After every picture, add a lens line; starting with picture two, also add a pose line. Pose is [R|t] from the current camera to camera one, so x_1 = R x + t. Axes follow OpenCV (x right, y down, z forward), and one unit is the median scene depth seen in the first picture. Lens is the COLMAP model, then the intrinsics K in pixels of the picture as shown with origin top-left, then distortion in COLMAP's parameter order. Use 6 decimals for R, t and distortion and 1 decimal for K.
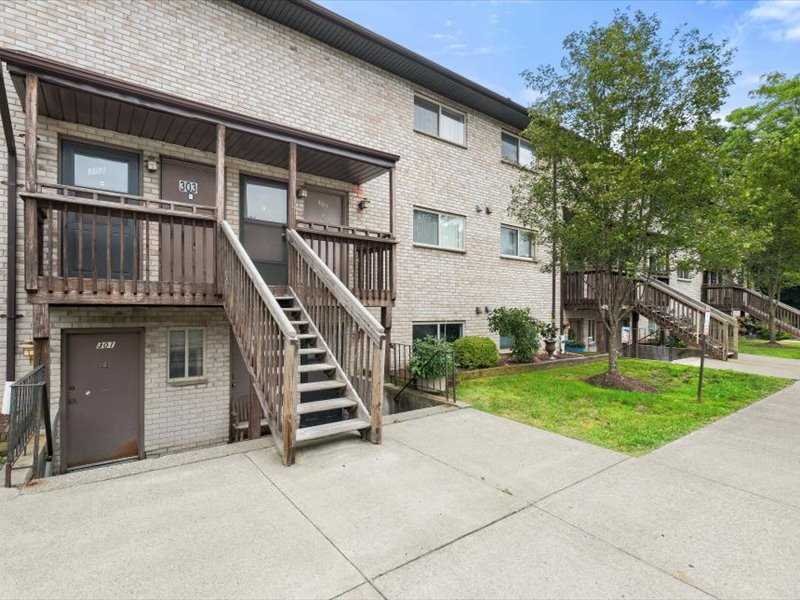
lens RADIAL K [[400.4, 0, 399.1], [0, 400.4, 304.2], [0, 0, 1]] dist [0.002474, 0.000541]
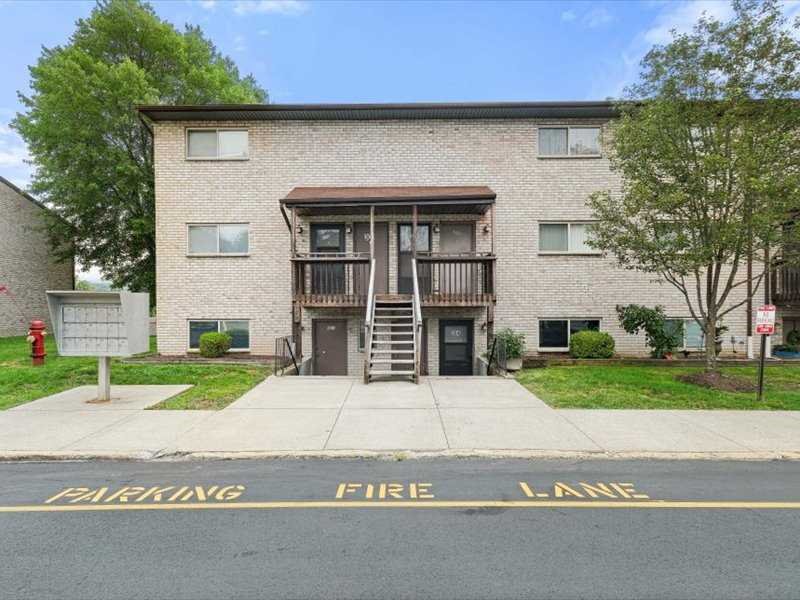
lens RADIAL K [[400.4, 0, 399.4], [0, 400.4, 302.4], [0, 0, 1]] dist [0.002474, 0.000541]
pose [[0.811432, -0.011974, -0.584324, 0.482035], [0.015113, 0.999886, 0.000497, -0.011529], [0.584251, -0.009234, 0.811520, -0.265226]]
